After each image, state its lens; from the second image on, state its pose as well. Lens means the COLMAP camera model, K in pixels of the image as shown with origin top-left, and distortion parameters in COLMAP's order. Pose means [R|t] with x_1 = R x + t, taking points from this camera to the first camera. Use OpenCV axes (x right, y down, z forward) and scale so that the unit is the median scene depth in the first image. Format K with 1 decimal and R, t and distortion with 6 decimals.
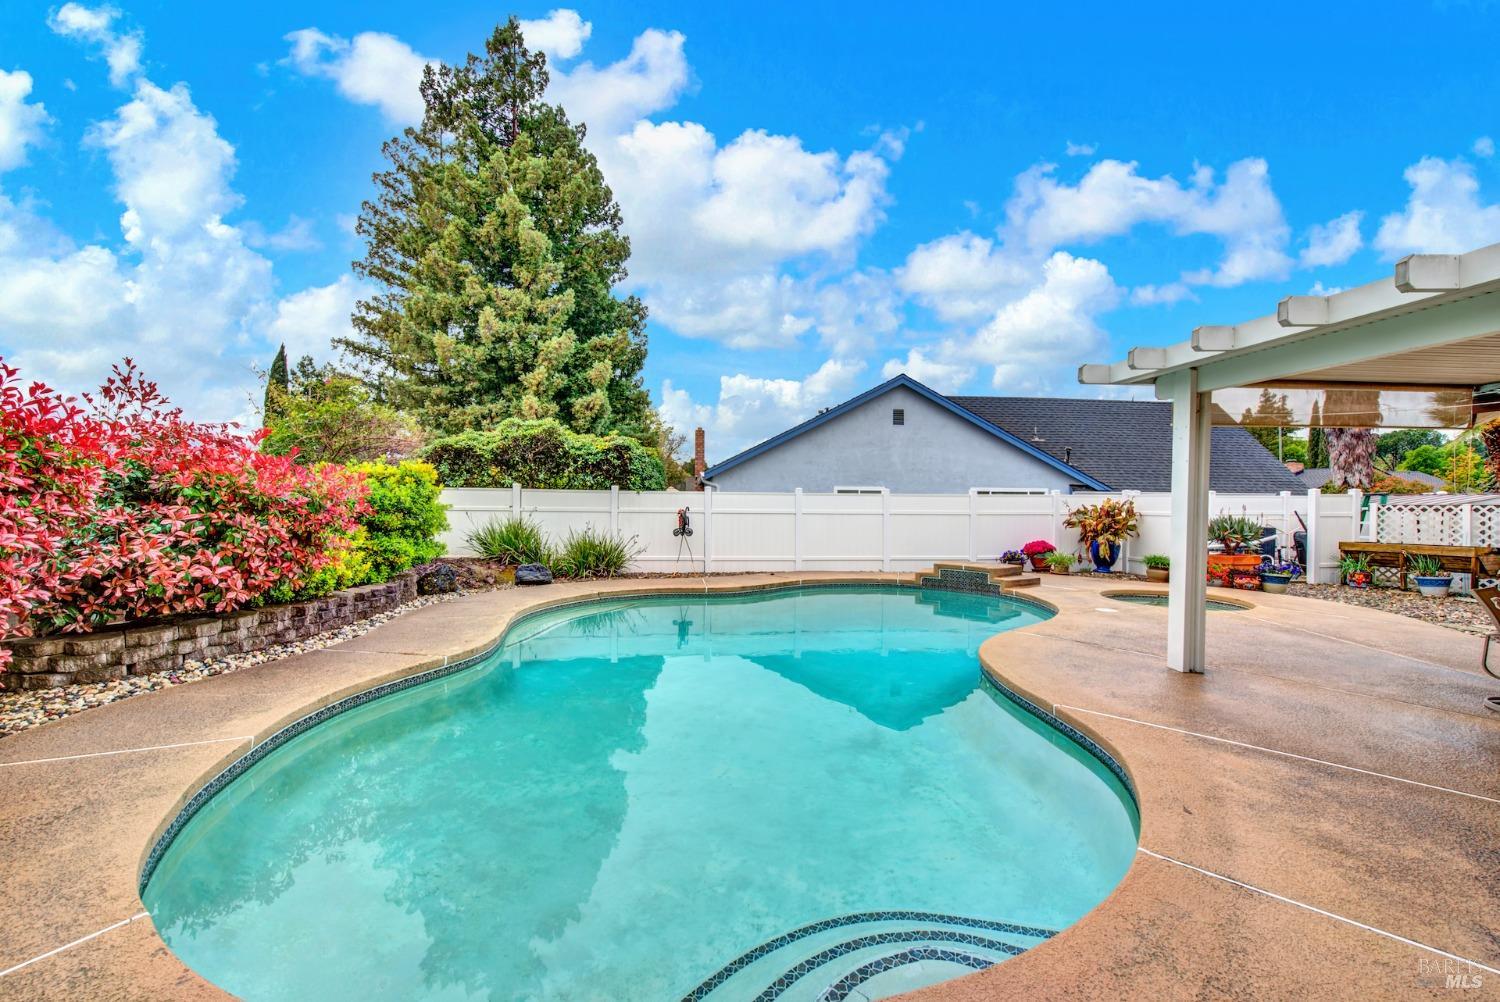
lens RADIAL K [[599.1, 0, 753.6], [0, 599.1, 510.3], [0, 0, 1]] dist [0.004336, -0.001475]
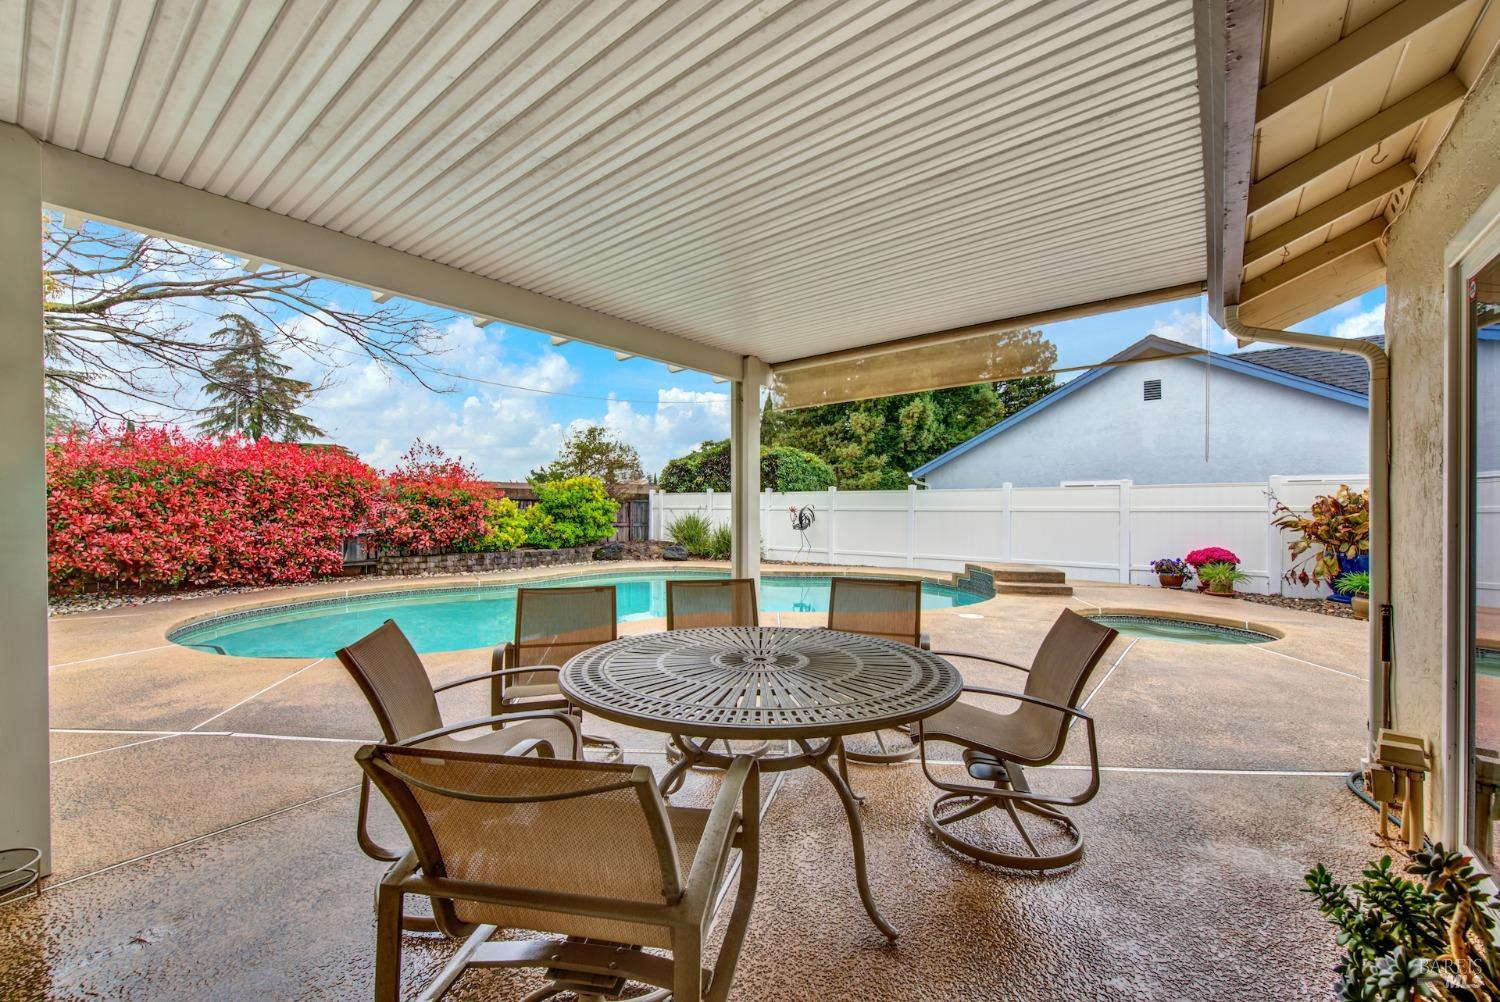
lens RADIAL K [[599.1, 0, 761.4], [0, 599.1, 511.0], [0, 0, 1]] dist [0.004336, -0.001475]
pose [[0.717598, -0.003724, -0.696447, 0.604387], [-0.003069, 0.999959, -0.008509, 0.015656], [0.696450, 0.008244, 0.717558, 0.110873]]
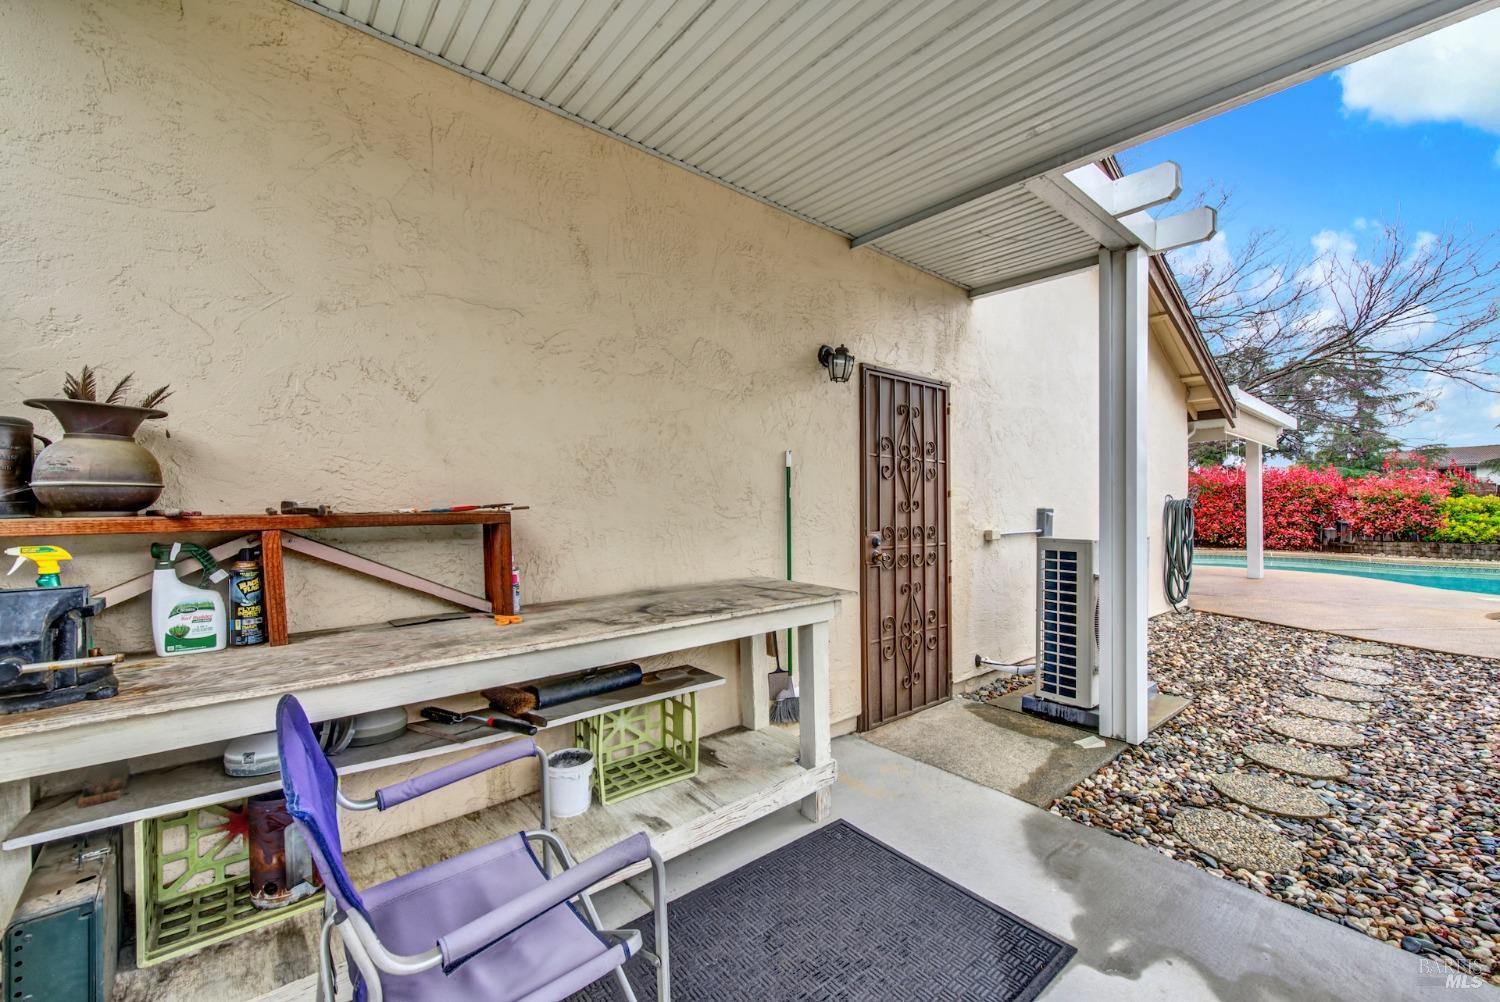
lens RADIAL K [[599.1, 0, 757.7], [0, 599.1, 509.9], [0, 0, 1]] dist [0.004336, -0.001475]
pose [[-0.833484, -0.003208, -0.552534, 1.286991], [-0.010757, 0.999888, 0.010420, 0.016381], [0.552438, 0.014628, -0.833425, 0.707577]]
